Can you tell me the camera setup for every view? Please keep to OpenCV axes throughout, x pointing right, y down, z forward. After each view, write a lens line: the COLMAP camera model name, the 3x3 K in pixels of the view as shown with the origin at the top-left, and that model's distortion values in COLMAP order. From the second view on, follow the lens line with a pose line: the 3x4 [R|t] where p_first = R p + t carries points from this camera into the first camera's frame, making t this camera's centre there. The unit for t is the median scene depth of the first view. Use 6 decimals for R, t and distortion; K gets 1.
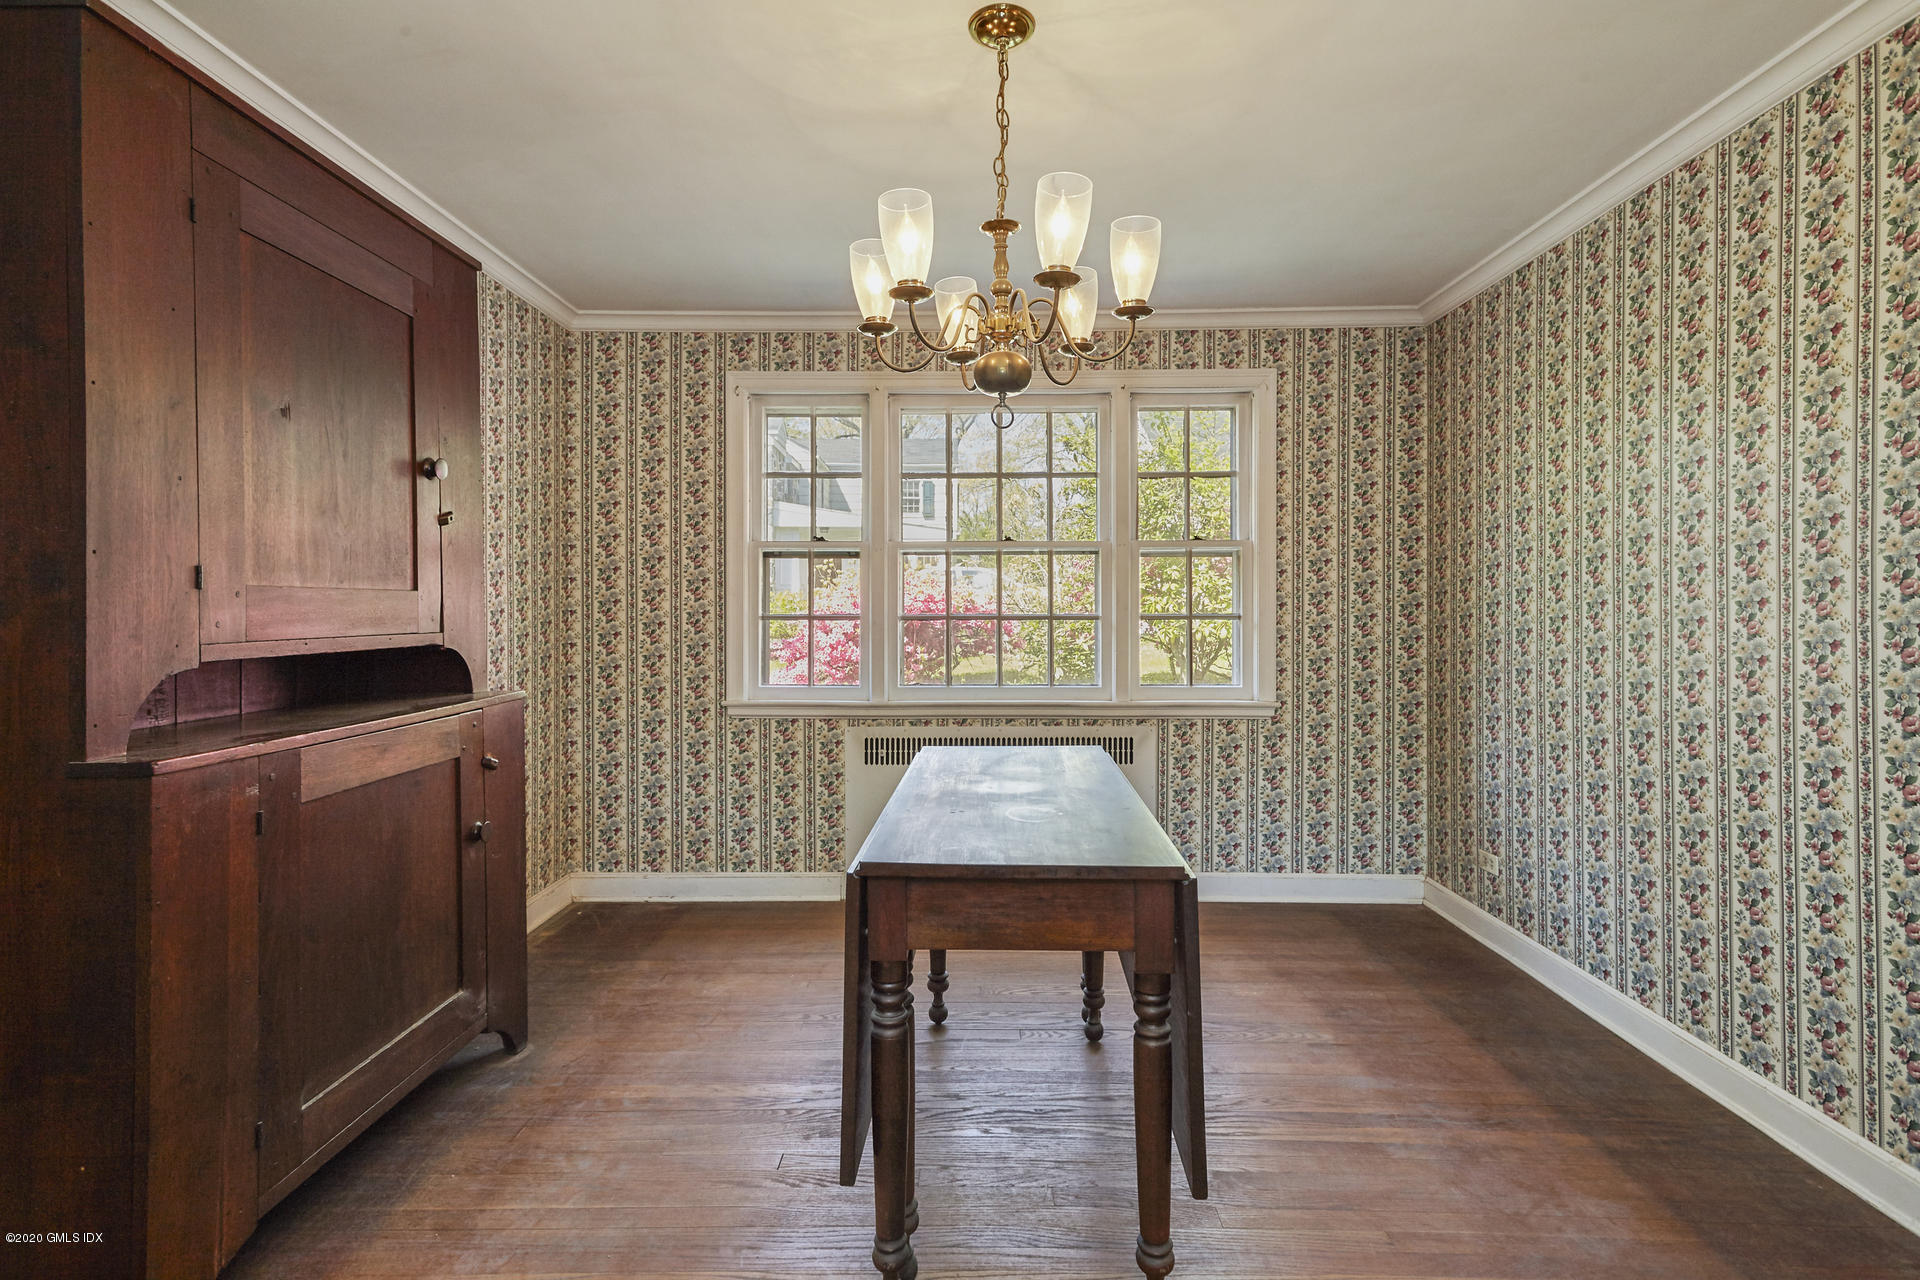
lens RADIAL K [[935.5, 0, 975.0], [0, 935.5, 612.6], [0, 0, 1]] dist [0.017624, 0.000547]
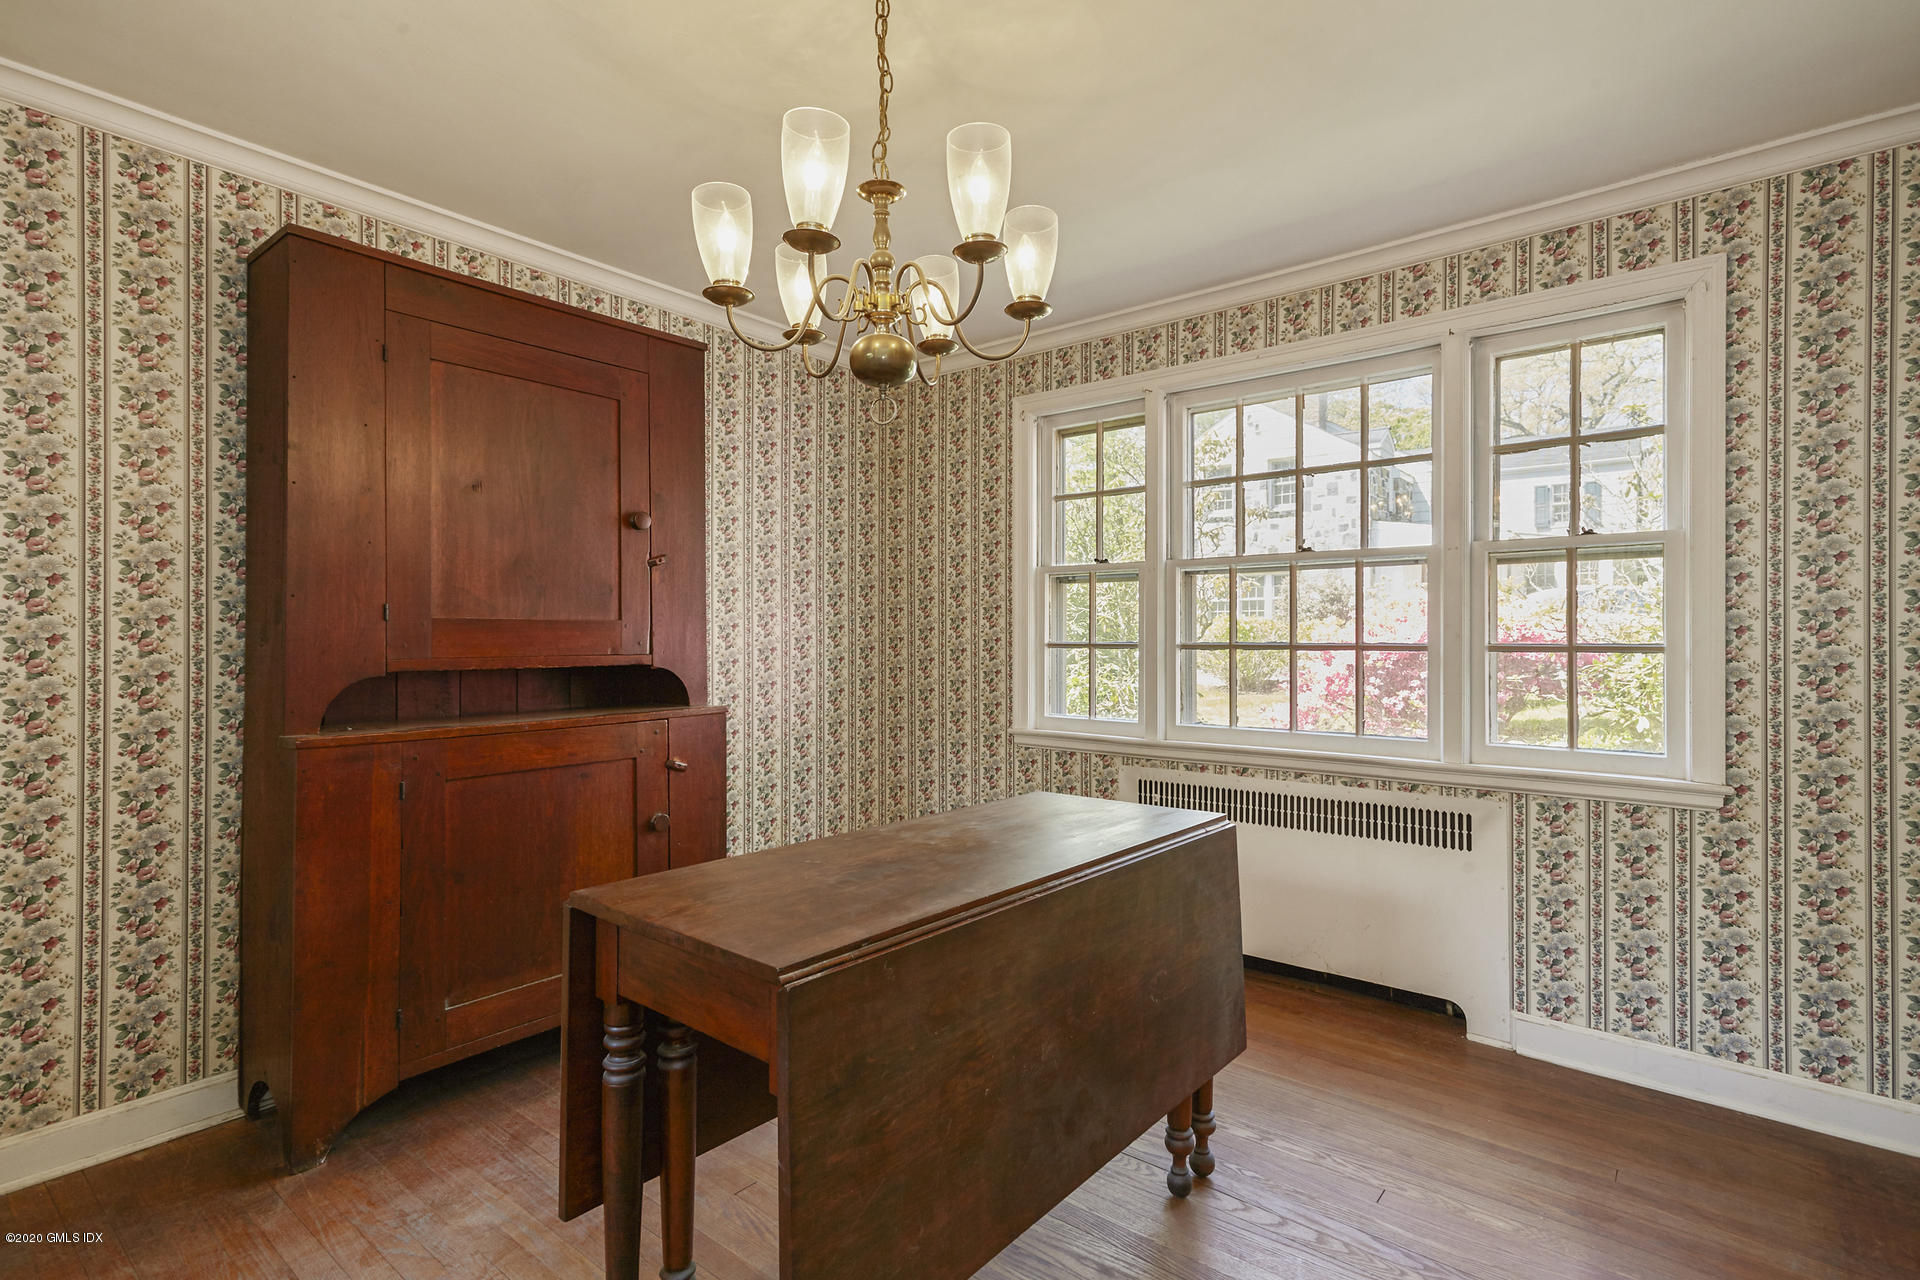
lens RADIAL K [[935.5, 0, 958.0], [0, 935.5, 636.5], [0, 0, 1]] dist [0.017624, 0.000547]
pose [[0.783622, 0.000824, -0.621238, 0.309922], [-0.003923, 0.999986, -0.003621, 0.000297], [0.621226, 0.005275, 0.783614, 0.186024]]
